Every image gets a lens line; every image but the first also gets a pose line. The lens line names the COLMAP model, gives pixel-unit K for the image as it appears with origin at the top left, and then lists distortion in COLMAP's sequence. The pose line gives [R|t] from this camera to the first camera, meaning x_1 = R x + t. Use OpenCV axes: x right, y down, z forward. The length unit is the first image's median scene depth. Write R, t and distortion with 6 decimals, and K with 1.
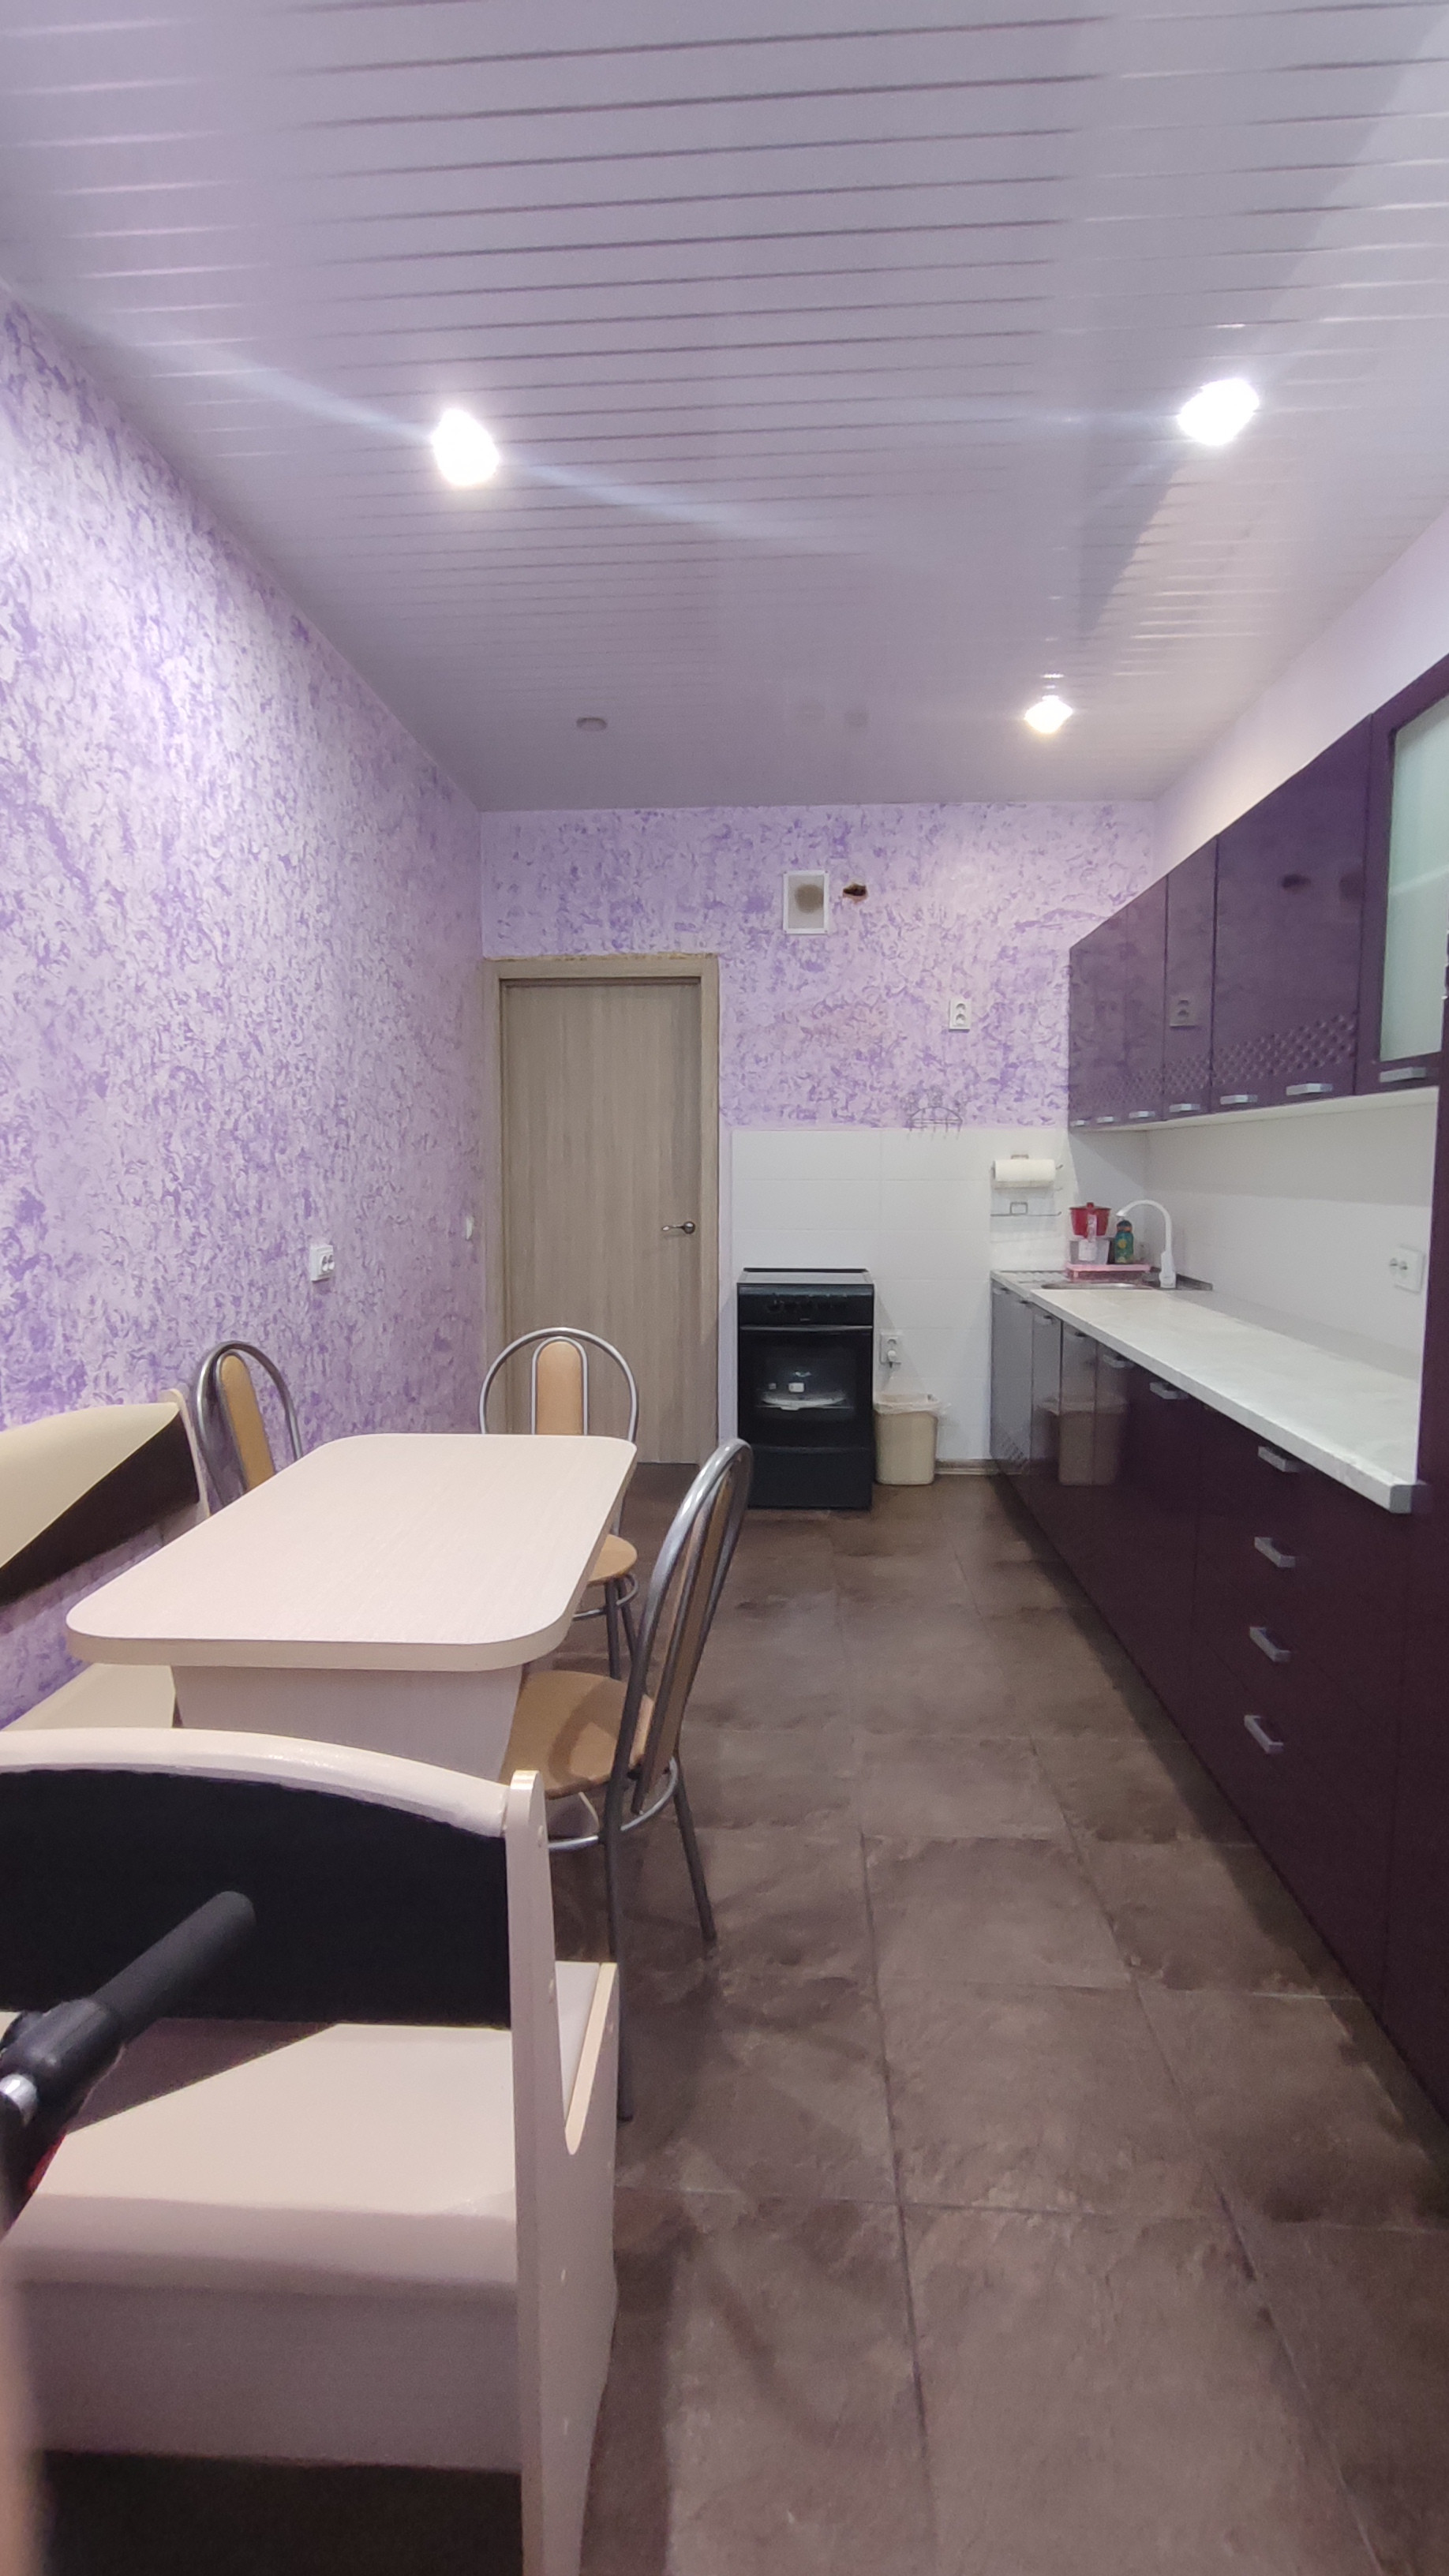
lens RADIAL K [[1168.0, 0, 724.5], [0, 1168.0, 1288.0], [0, 0, 1]] dist [0.000132, 0.000003]
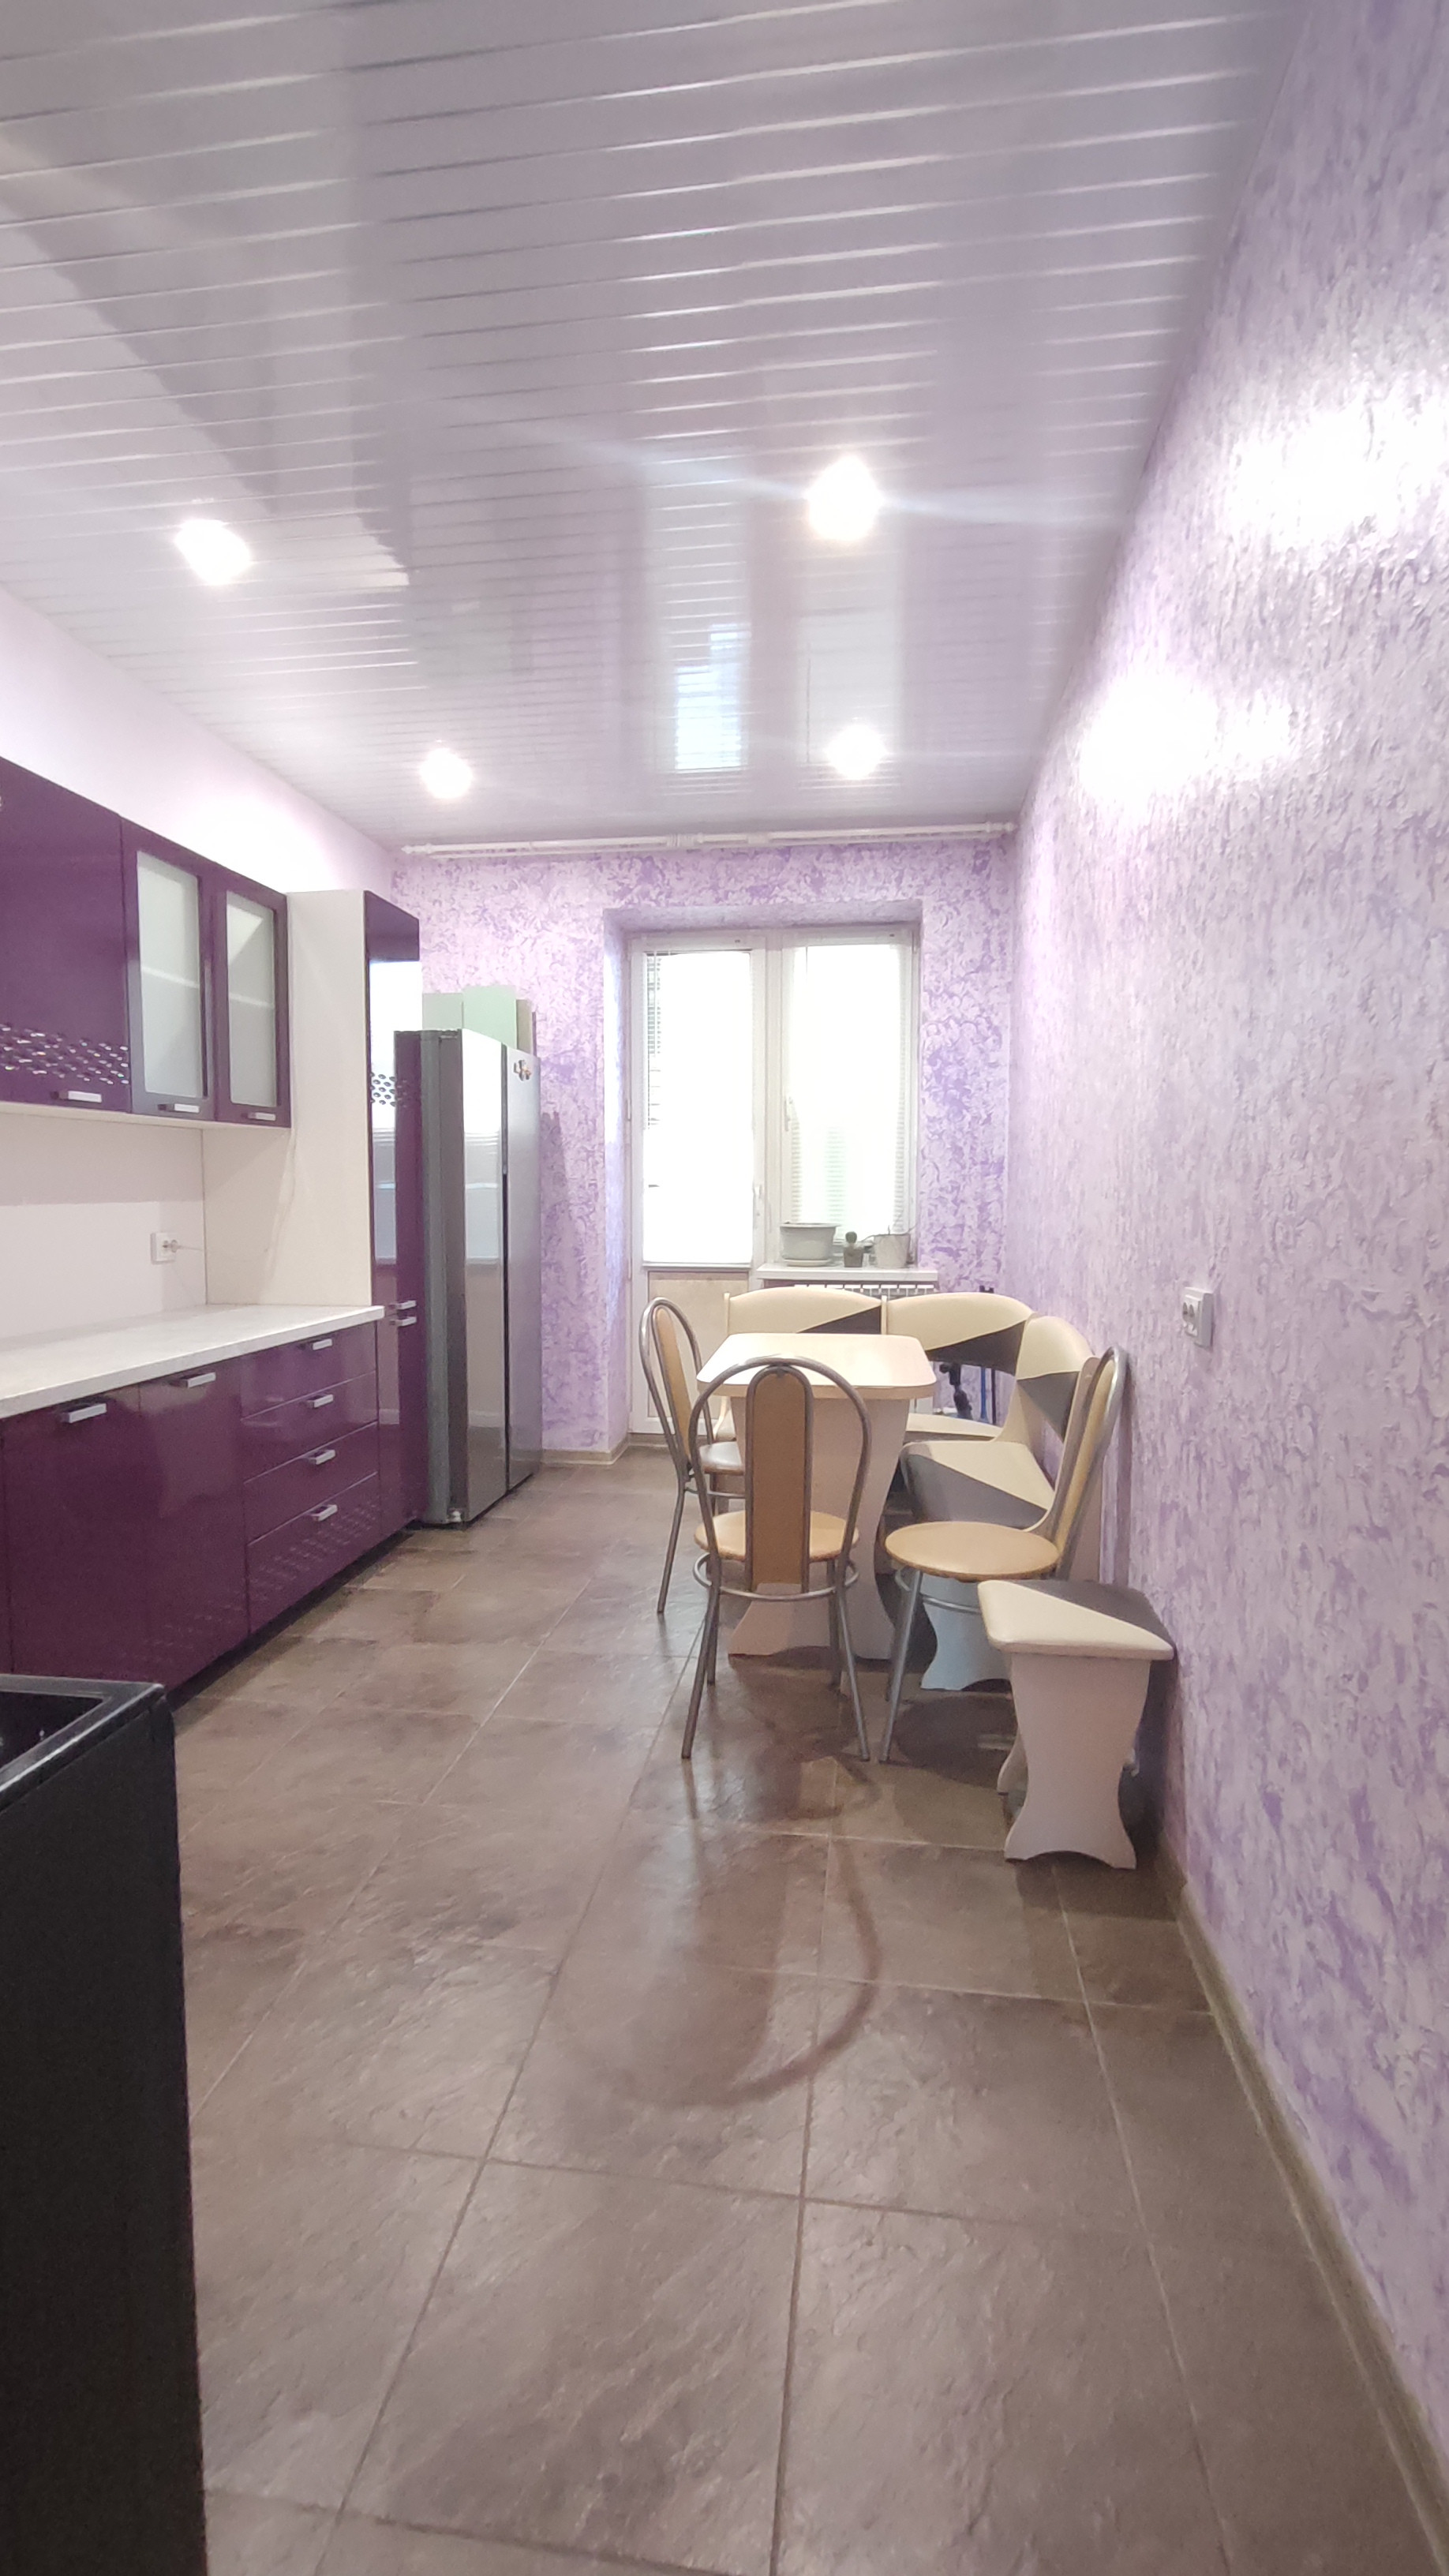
lens RADIAL K [[1168.0, 0, 724.5], [0, 1168.0, 1288.0], [0, 0, 1]] dist [0.000132, 0.000003]
pose [[-0.997269, -0.001752, 0.073837, -0.204371], [0.012468, 0.981378, 0.191681, -0.217489], [-0.072798, 0.192078, -0.978676, 2.290211]]
